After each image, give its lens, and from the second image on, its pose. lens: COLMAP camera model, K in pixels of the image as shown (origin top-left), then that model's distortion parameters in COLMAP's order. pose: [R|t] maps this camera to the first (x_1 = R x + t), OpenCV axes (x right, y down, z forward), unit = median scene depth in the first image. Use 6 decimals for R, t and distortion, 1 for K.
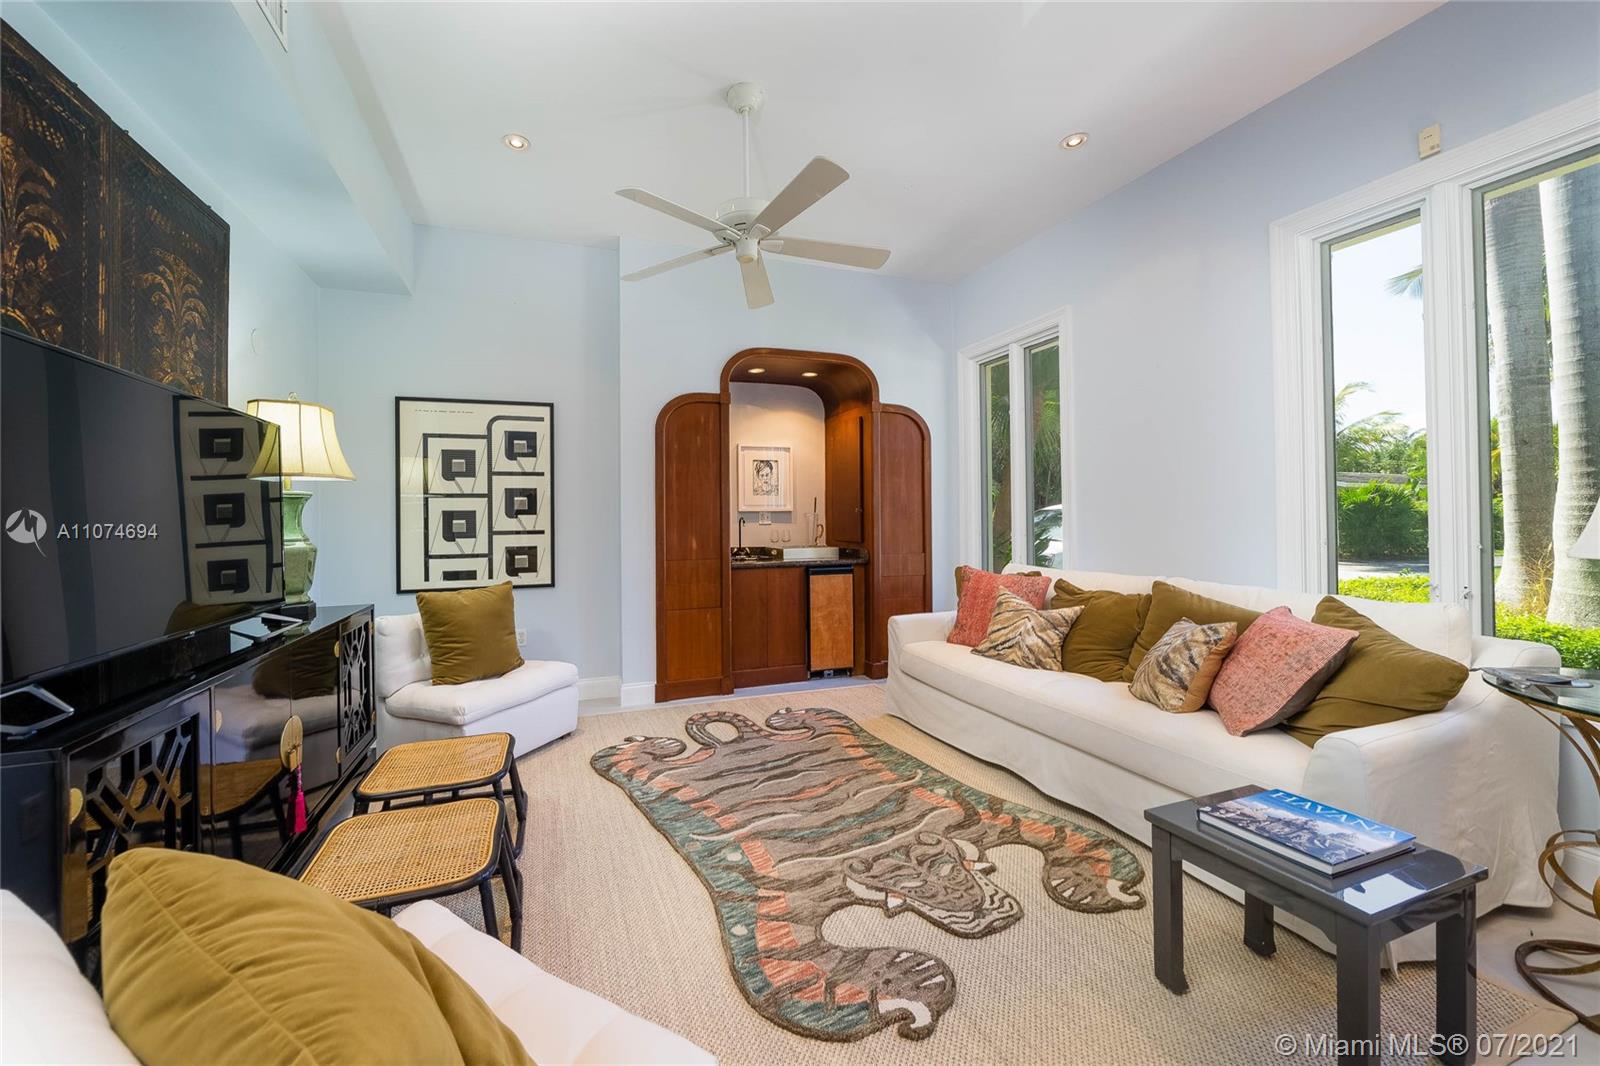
lens RADIAL K [[561.0, 0, 718.9], [0, 561.0, 513.1], [0, 0, 1]] dist [-0.007611, -0.000054]
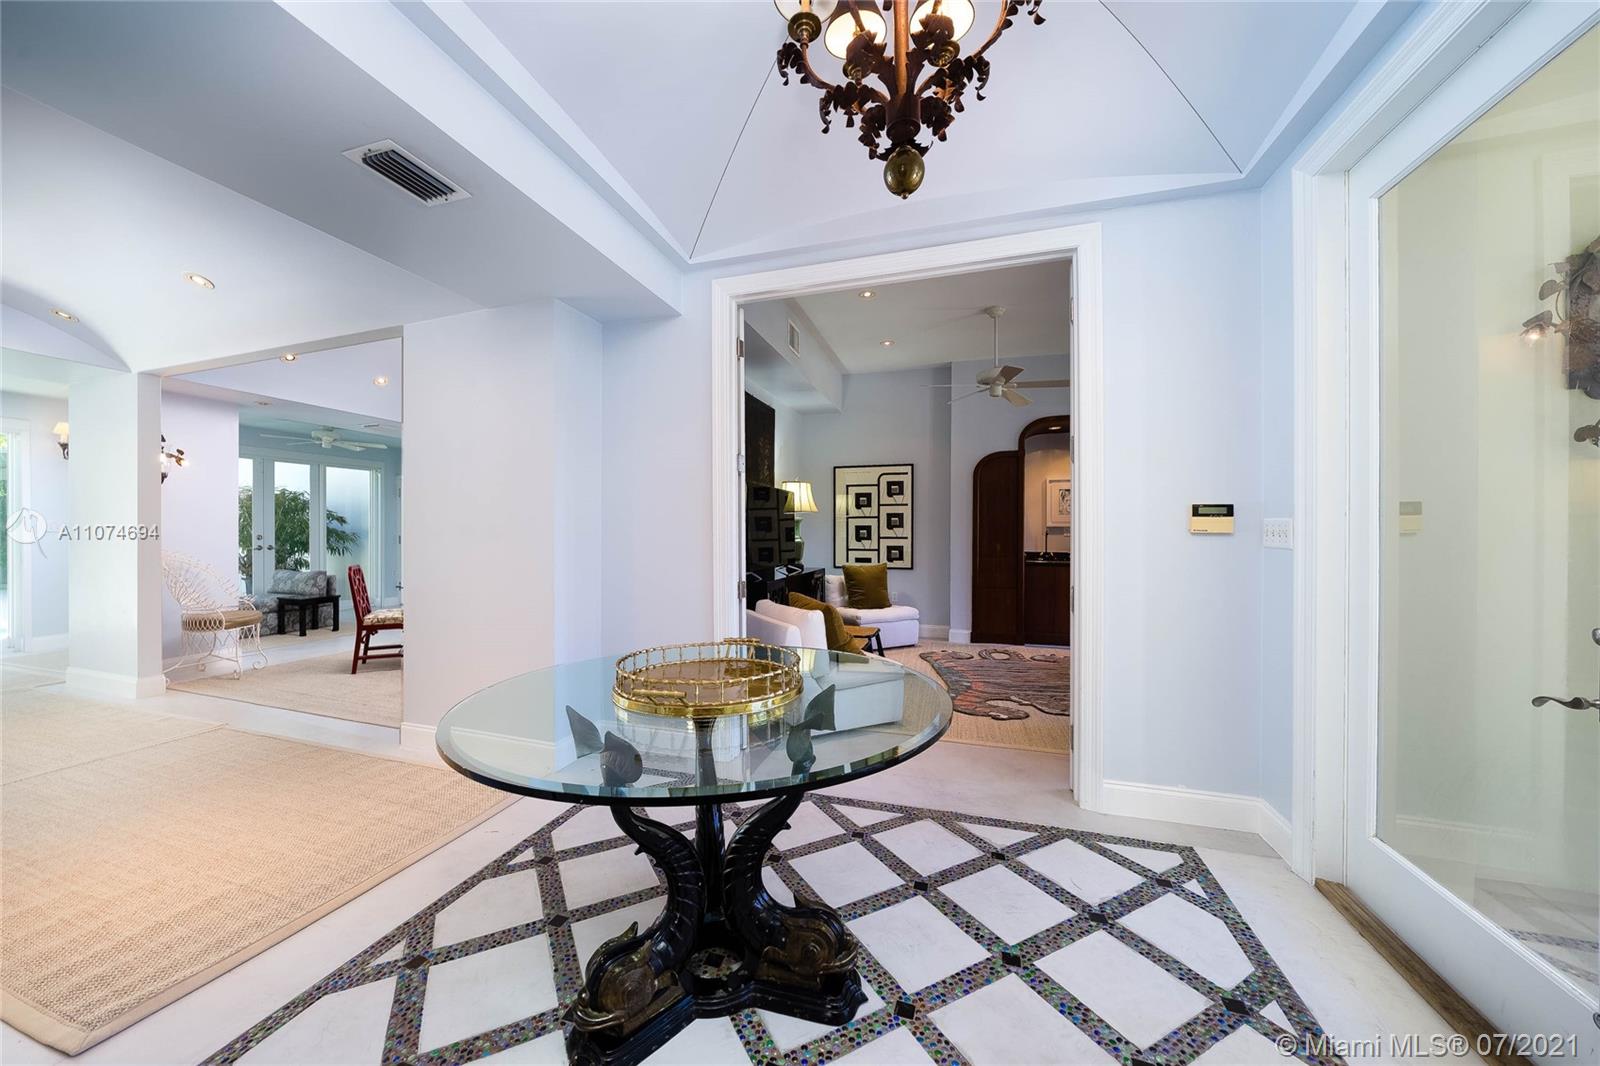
lens RADIAL K [[561.0, 0, 793.7], [0, 561.0, 532.4], [0, 0, 1]] dist [-0.007611, -0.000054]
pose [[0.829950, 0.012108, -0.557706, 0.382159], [-0.005319, 0.999891, 0.013793, -0.005468], [0.557812, -0.008481, 0.829924, -0.672280]]
